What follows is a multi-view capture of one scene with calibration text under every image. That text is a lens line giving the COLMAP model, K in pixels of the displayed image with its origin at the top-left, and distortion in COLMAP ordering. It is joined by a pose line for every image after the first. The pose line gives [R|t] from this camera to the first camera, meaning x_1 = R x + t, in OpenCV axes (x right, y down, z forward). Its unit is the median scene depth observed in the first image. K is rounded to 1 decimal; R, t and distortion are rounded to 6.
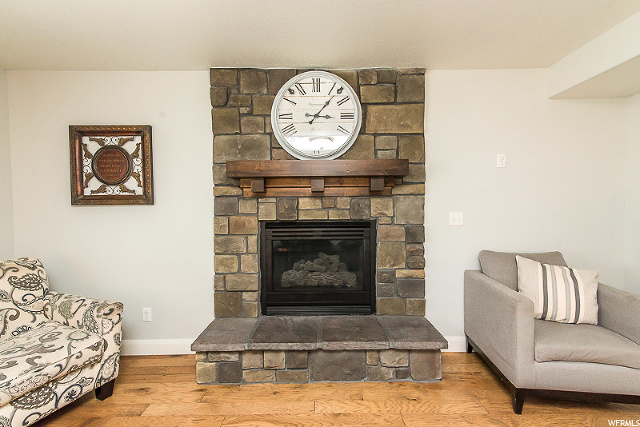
lens RADIAL K [[298.1, 0, 306.4], [0, 298.1, 206.3], [0, 0, 1]] dist [0.013134, 0.002627]
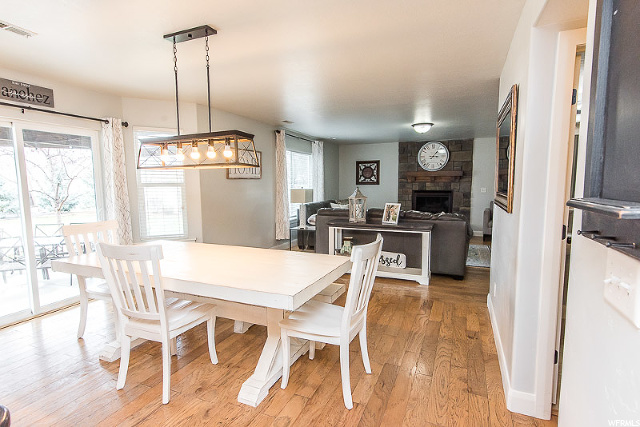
lens RADIAL K [[364.9, 0, 320.3], [0, 364.9, 214.7], [0, 0, 1]] dist [0.066519, 0.000567]
pose [[0.921068, 0.039847, -0.387359, 0.450620], [-0.017397, 0.997968, 0.061292, 0.087818], [0.389014, -0.049715, 0.919889, -2.942049]]
